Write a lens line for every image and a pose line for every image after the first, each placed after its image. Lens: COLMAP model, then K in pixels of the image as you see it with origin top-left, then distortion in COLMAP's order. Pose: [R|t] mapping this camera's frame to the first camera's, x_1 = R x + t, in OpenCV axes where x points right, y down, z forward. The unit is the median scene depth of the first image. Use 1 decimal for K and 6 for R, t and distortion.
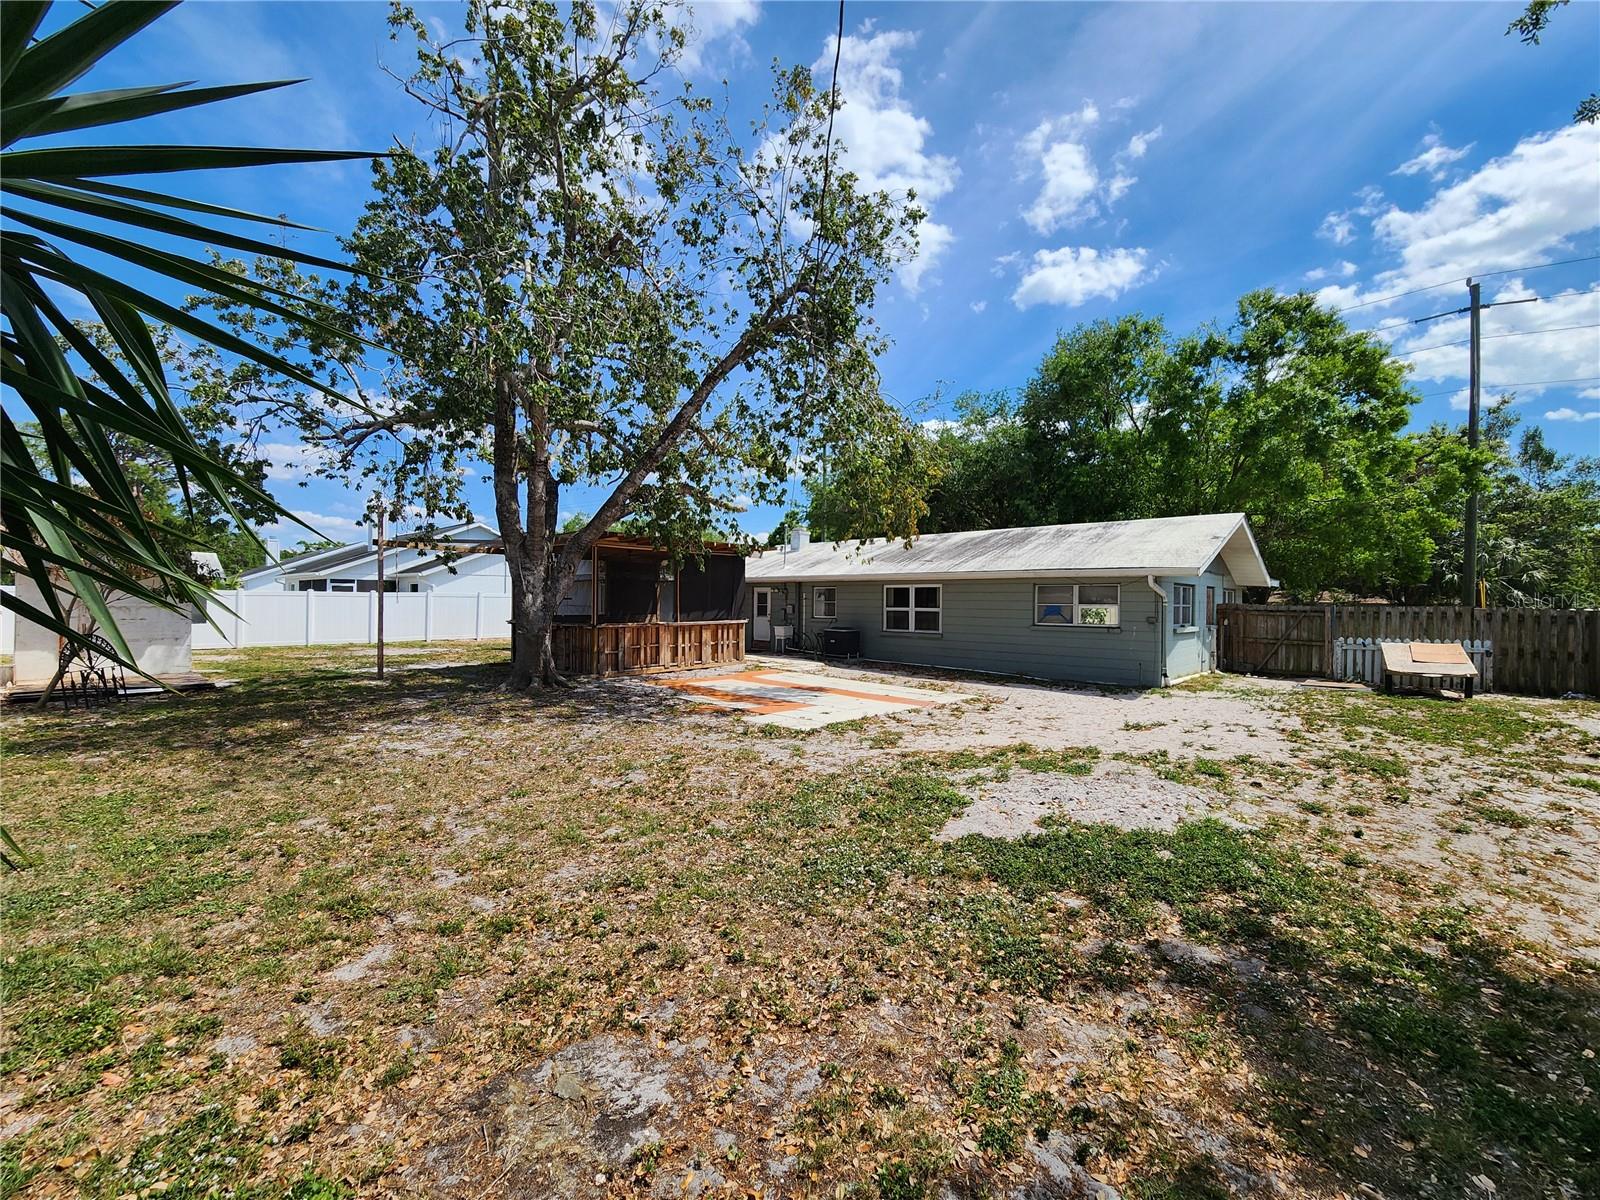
lens RADIAL K [[674.5, 0, 866.5], [0, 674.5, 596.5], [0, 0, 1]] dist [0.000400, 0.000020]
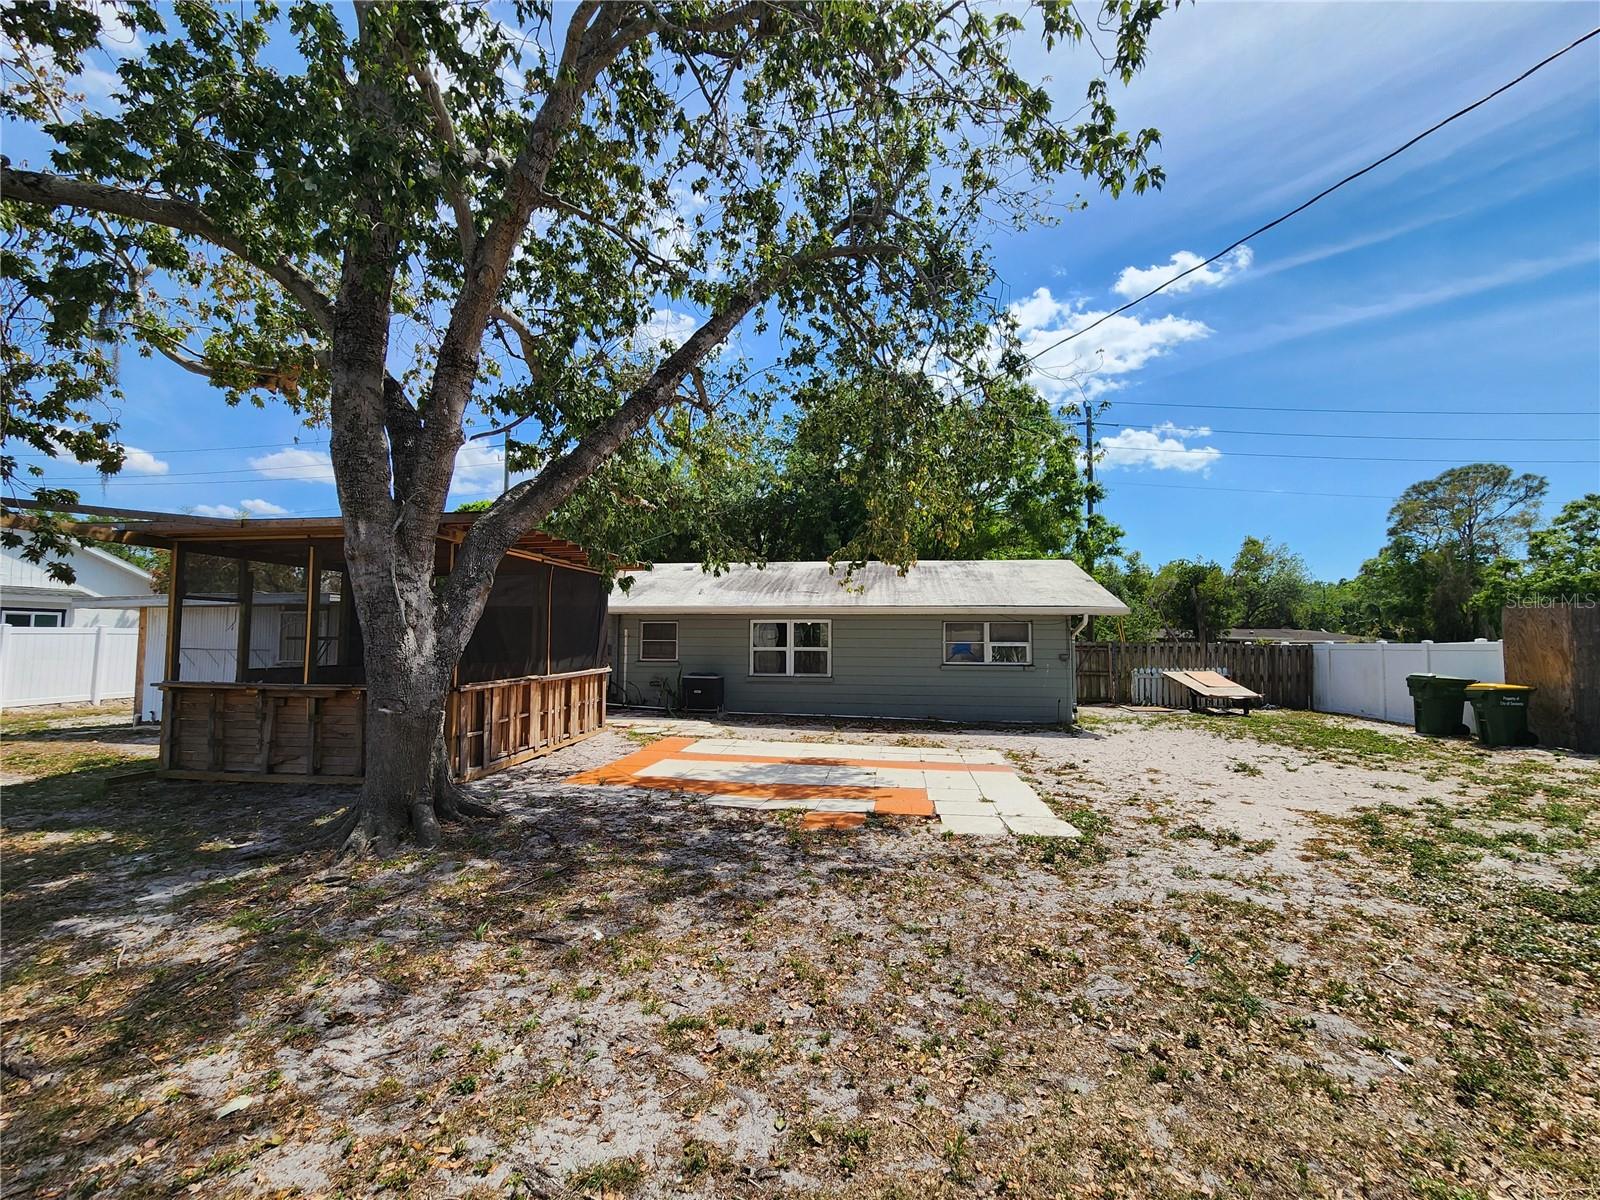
lens RADIAL K [[616.8, 0, 800.0], [0, 616.8, 600.0], [0, 0, 1]] dist [-0.000963, -0.000080]
pose [[0.842081, 0.030941, 0.538463, -0.404552], [-0.003402, 0.998638, -0.052063, -0.002682], [-0.539340, 0.042009, 0.841039, 0.393240]]
